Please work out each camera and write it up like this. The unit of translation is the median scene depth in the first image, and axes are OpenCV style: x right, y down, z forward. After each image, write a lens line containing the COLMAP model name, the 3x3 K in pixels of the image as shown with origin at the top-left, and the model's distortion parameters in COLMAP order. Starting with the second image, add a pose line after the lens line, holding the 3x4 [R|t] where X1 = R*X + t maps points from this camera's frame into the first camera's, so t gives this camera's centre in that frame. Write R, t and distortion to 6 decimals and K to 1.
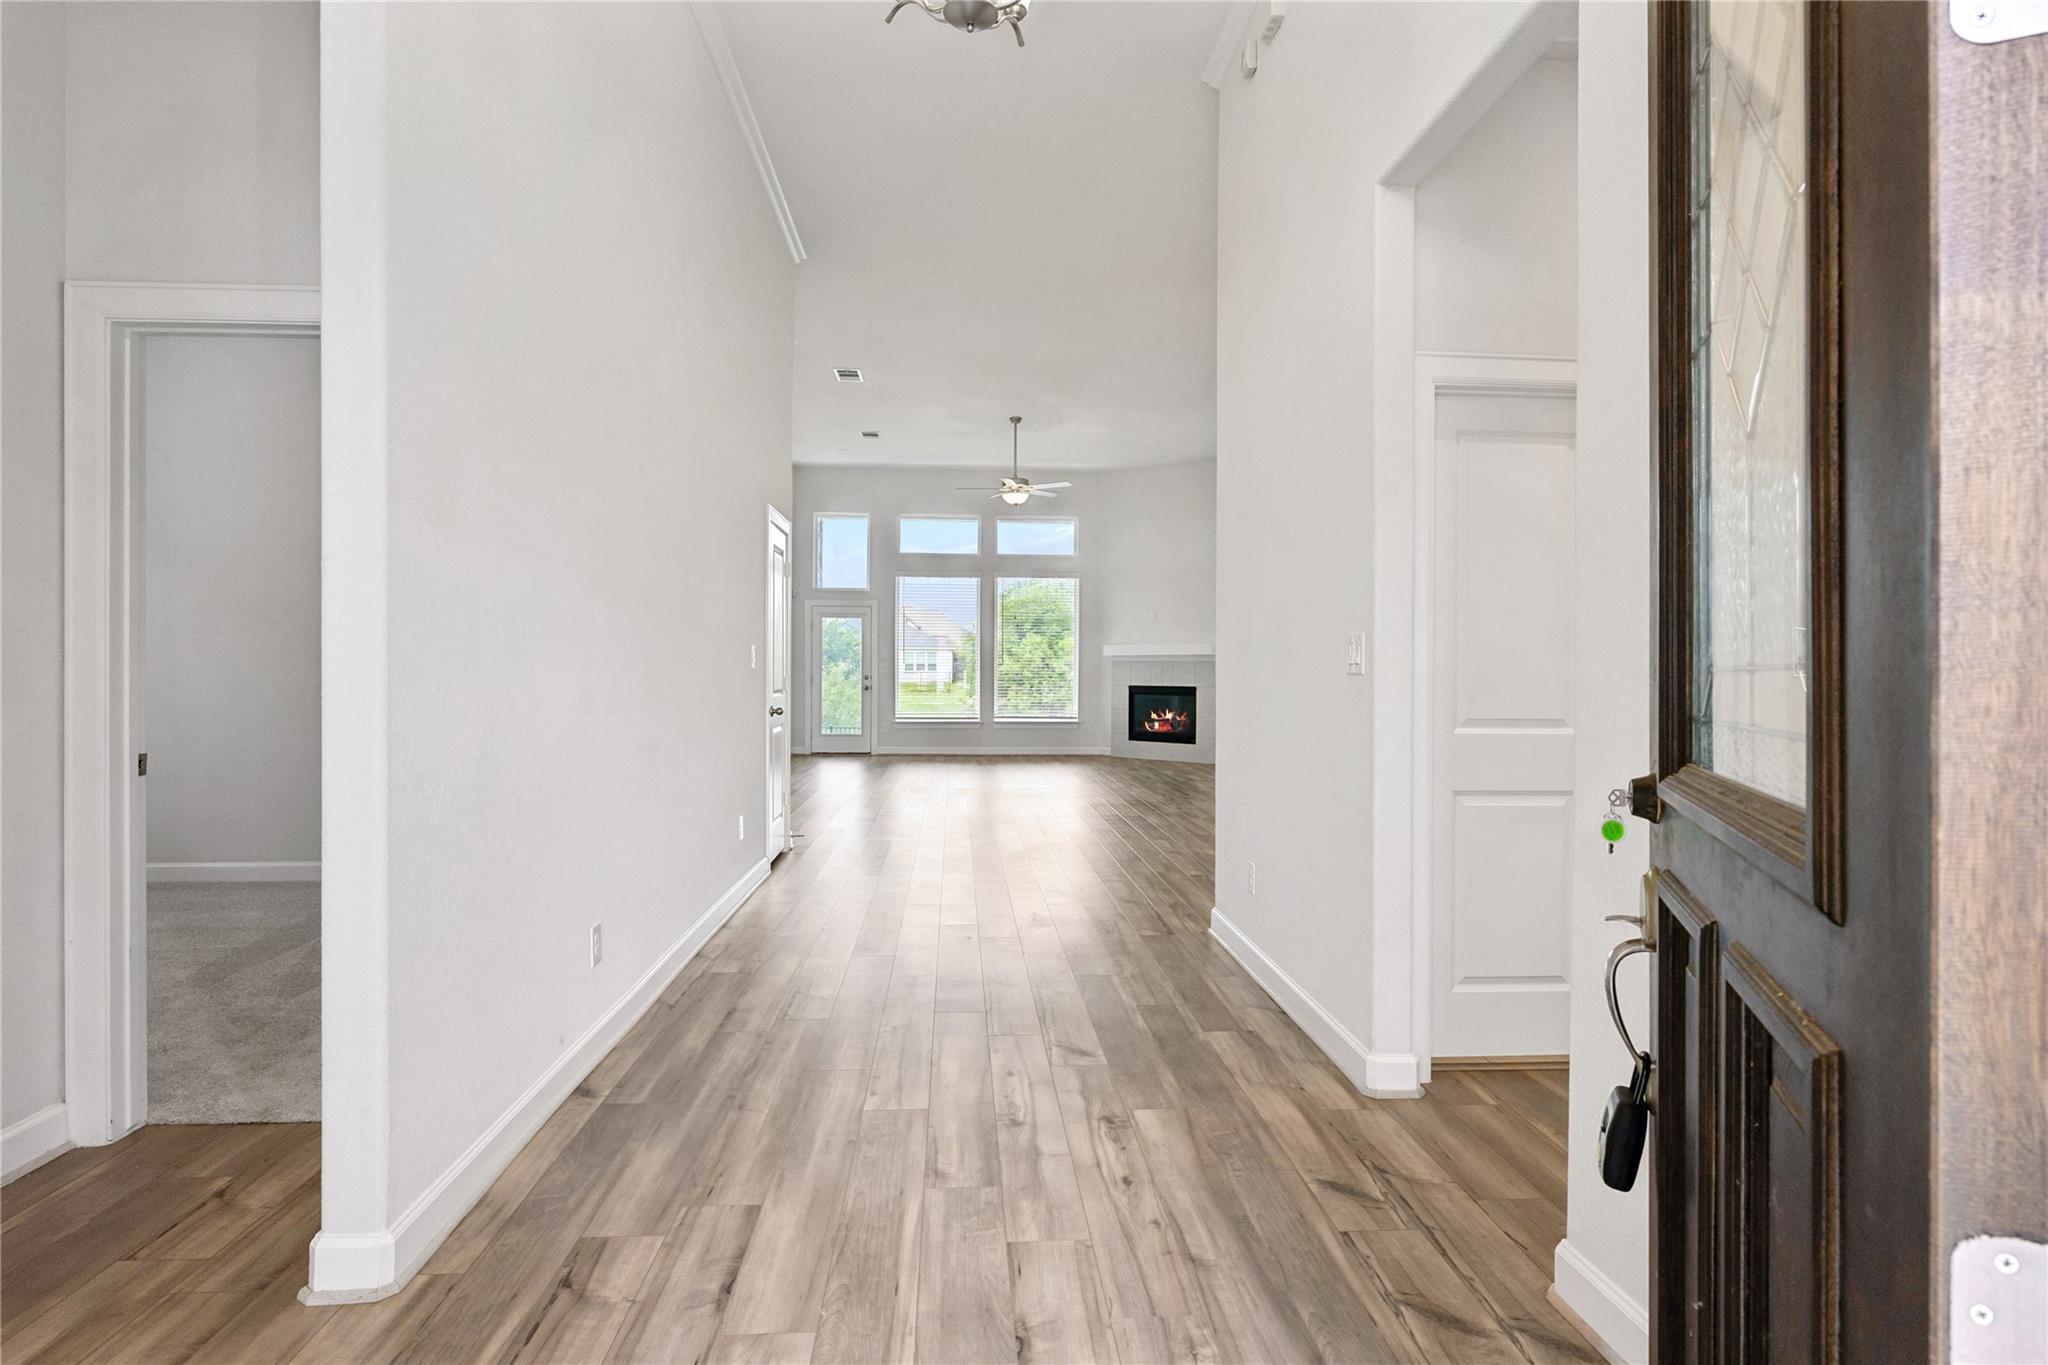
lens RADIAL K [[1013.1, 0, 1038.2], [0, 1013.1, 675.5], [0, 0, 1]] dist [-0.006416, -0.000348]
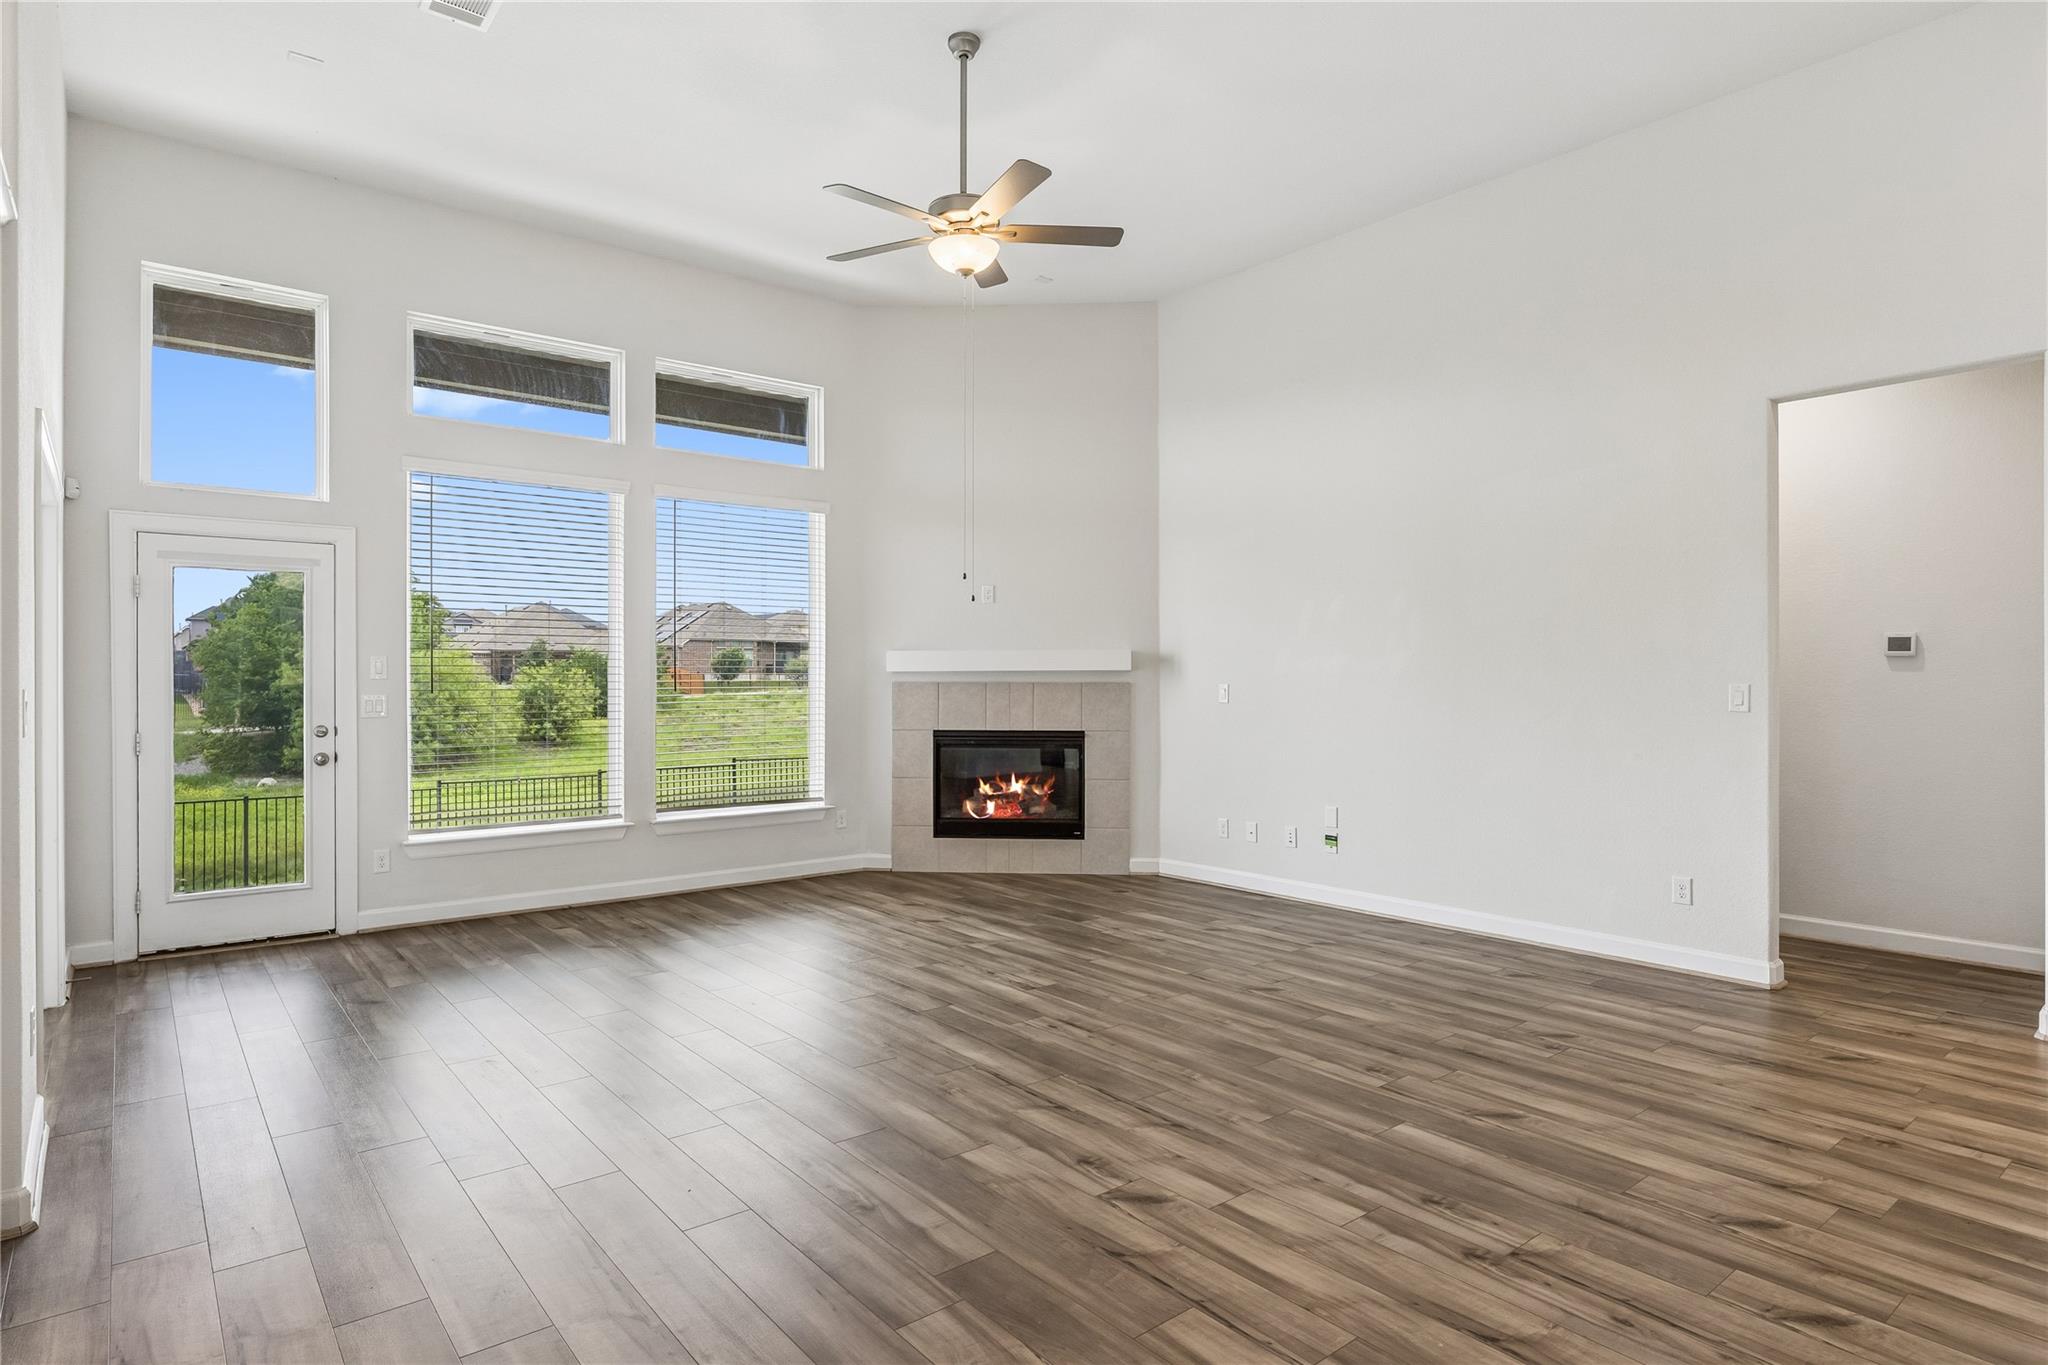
lens RADIAL K [[1087.6, 0, 1019.6], [0, 1087.6, 696.0], [0, 0, 1]] dist [-0.005171, 0.001154]
pose [[0.825242, -0.016899, 0.564527, -0.190231], [0.010244, 0.999836, 0.014955, -0.015831], [-0.564687, -0.006559, 0.825279, 0.550309]]
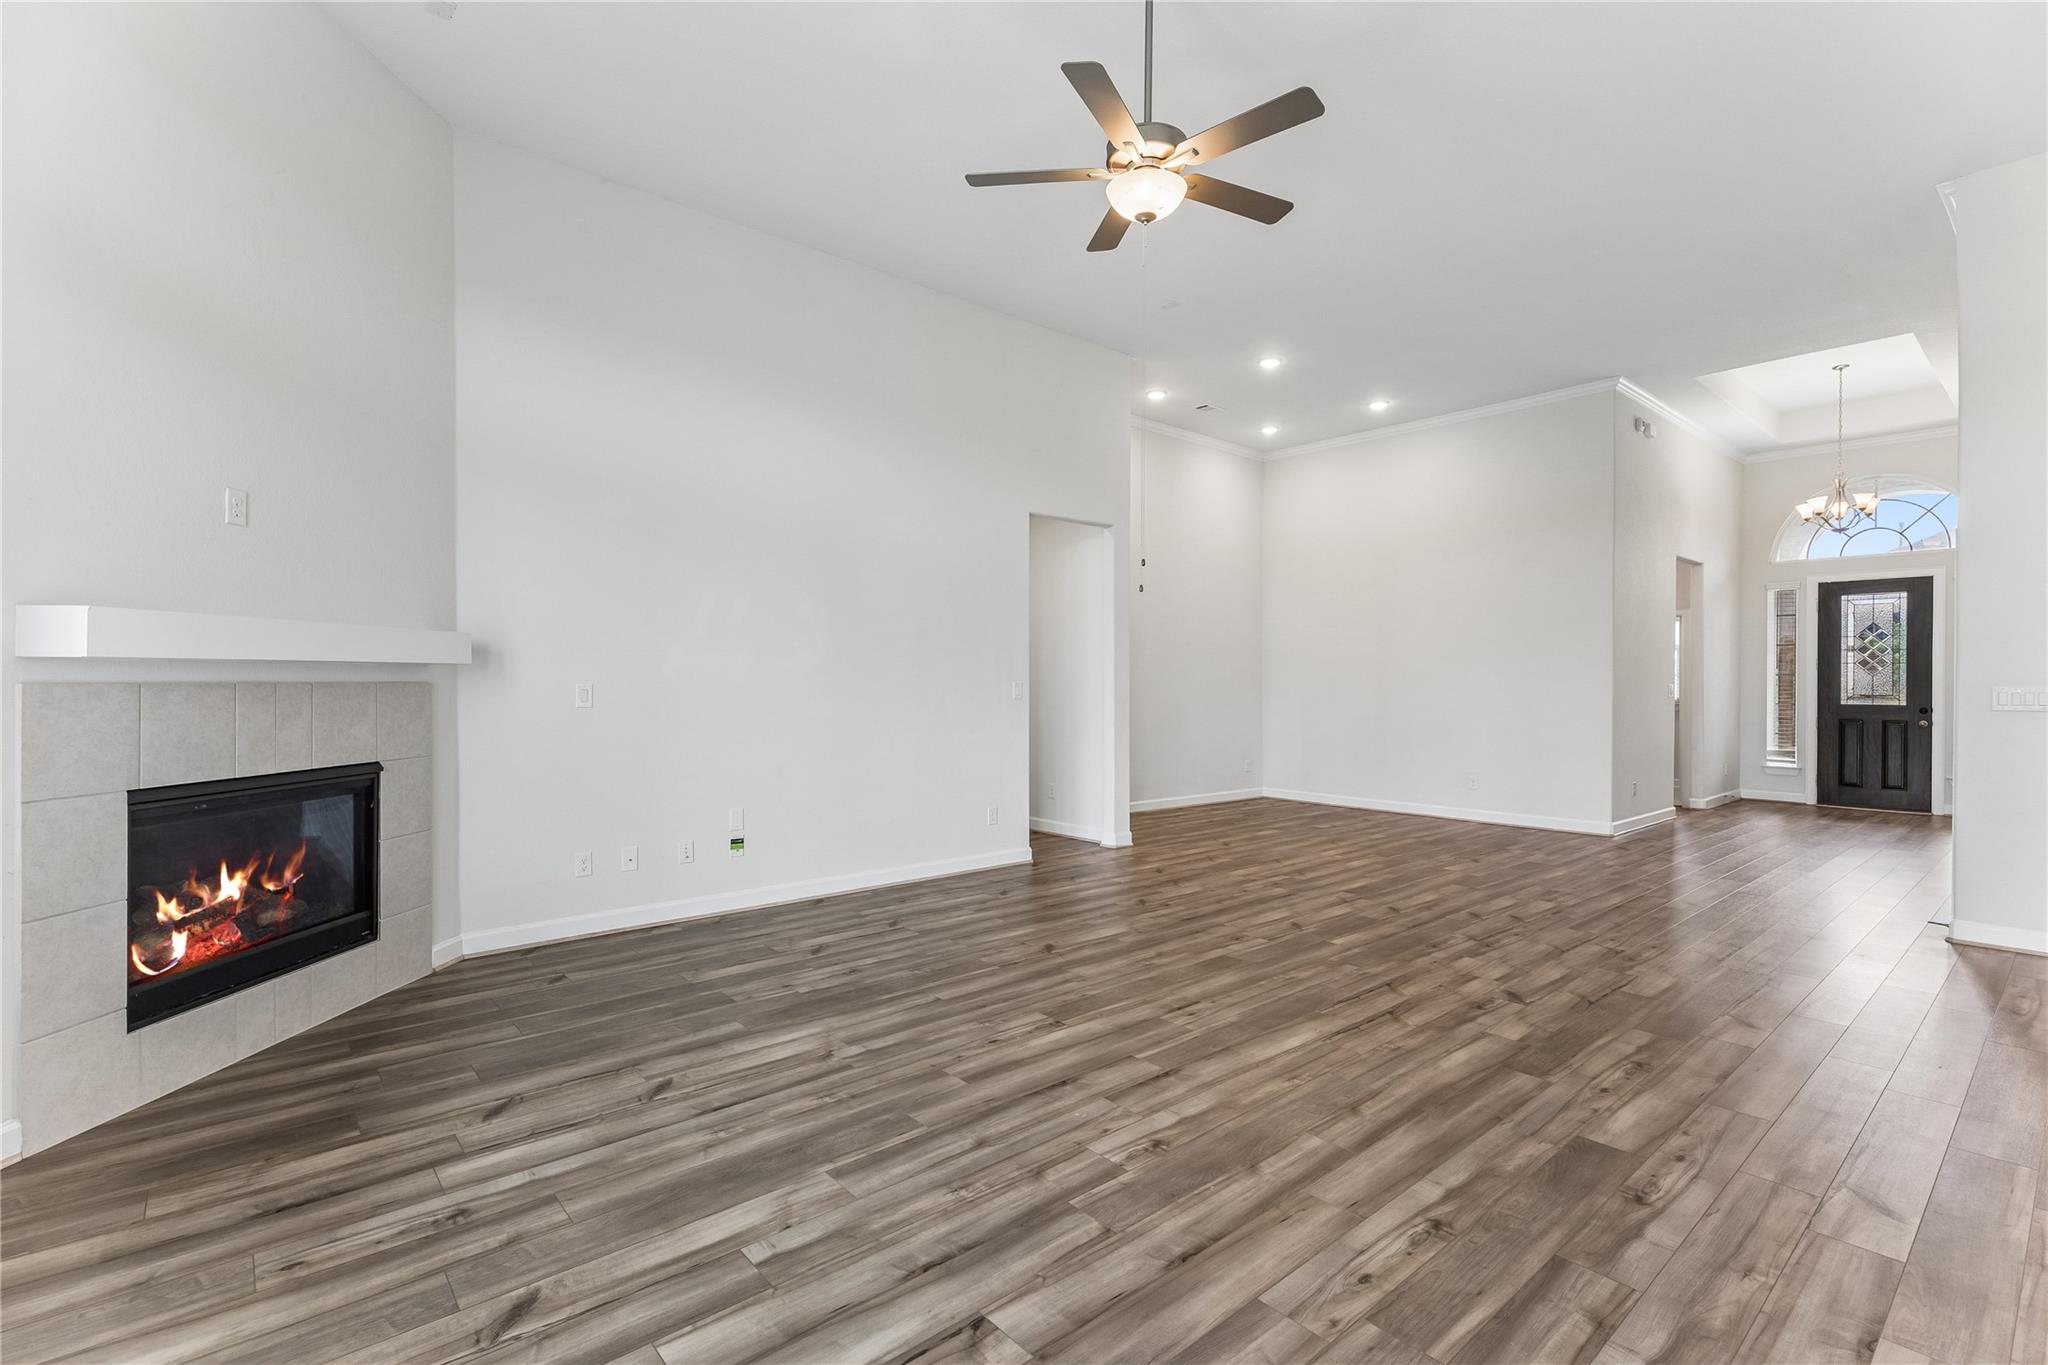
lens RADIAL K [[937.8, 0, 1021.1], [0, 937.8, 682.0], [0, 0, 1]] dist [0.005330, -0.001232]
pose [[-0.586599, -0.014035, 0.809756, -0.202831], [-0.004018, 0.999888, 0.014420, -0.018964], [-0.809868, 0.005205, -0.586589, 1.006149]]
